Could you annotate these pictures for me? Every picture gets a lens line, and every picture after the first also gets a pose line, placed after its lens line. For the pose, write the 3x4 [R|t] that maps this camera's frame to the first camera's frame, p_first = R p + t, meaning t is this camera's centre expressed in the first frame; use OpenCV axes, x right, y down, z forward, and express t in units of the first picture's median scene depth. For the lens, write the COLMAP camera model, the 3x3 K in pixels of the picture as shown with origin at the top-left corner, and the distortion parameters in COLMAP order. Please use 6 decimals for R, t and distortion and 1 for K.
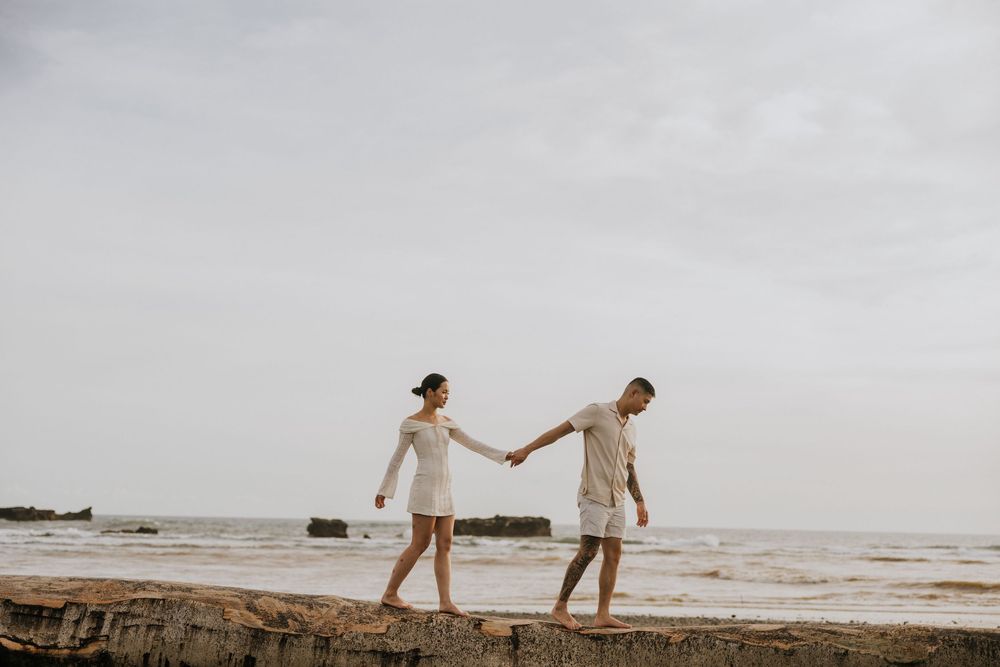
lens RADIAL K [[1502.0, 0, 507.6], [0, 1502.0, 328.1], [0, 0, 1]] dist [0.005607, 0.000000]
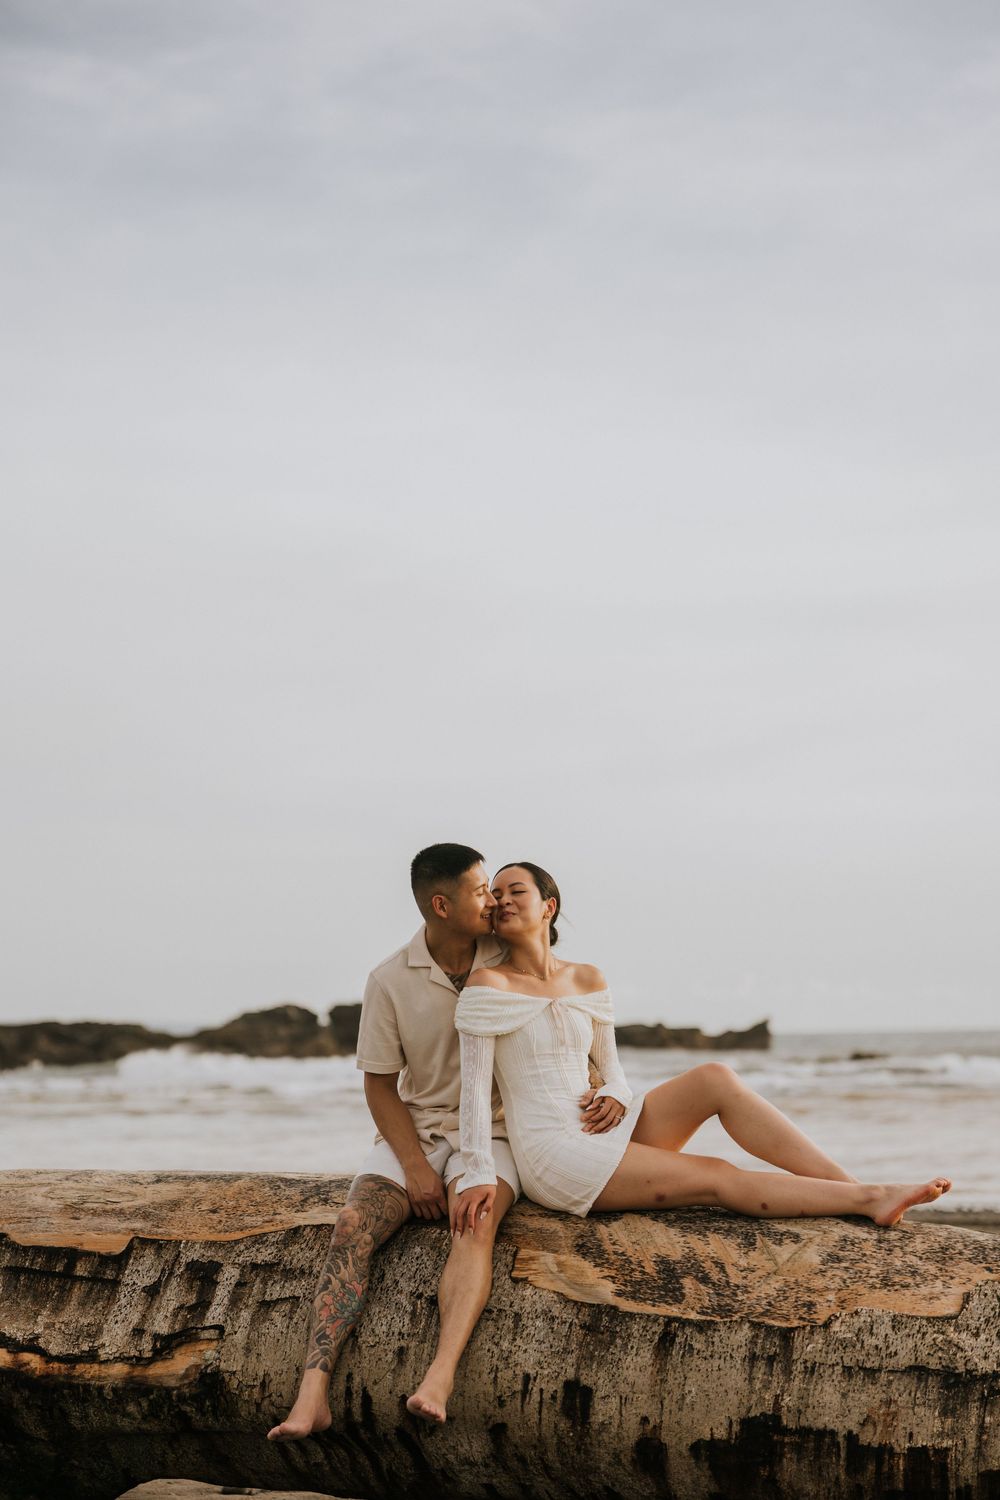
lens RADIAL K [[2927.7, 0, 499.9], [0, 2927.7, 751.6], [0, 0, 1]] dist [-0.001660, 0.000000]
pose [[0.931493, -0.073778, -0.356198, 0.069114], [0.084740, 0.996286, 0.015248, 0.055675], [0.353750, -0.044388, 0.934286, 0.344224]]
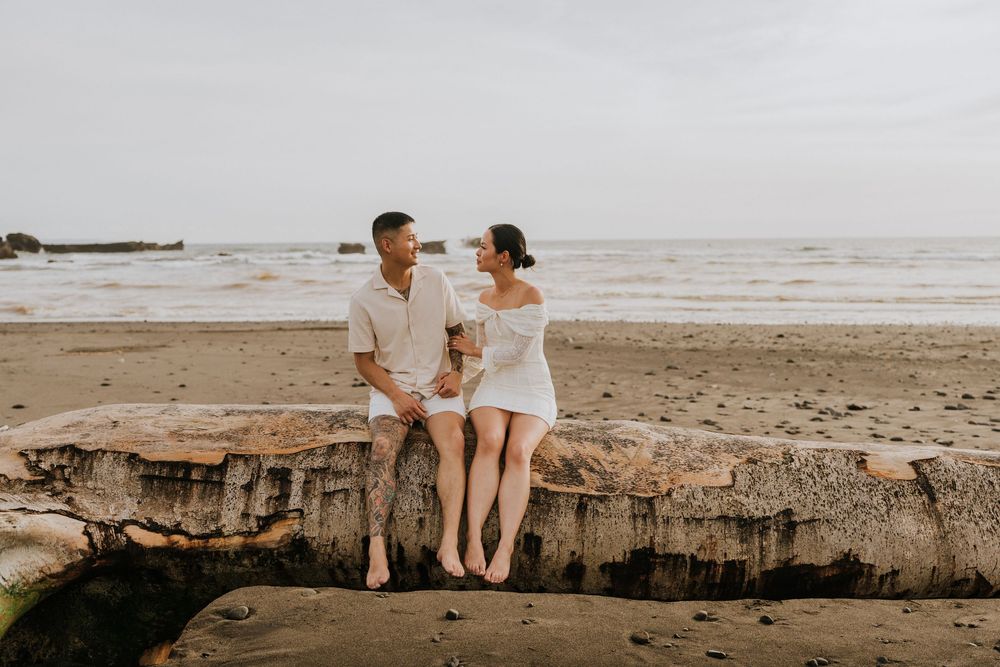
lens RADIAL K [[1008.4, 0, 502.5], [0, 1008.4, 337.7], [0, 0, 1]] dist [-0.001170, 0.000000]
pose [[0.998812, -0.033714, 0.035186, -0.192414], [0.024937, 0.973965, 0.225324, 0.041852], [-0.041867, -0.224179, 0.973648, 0.597160]]
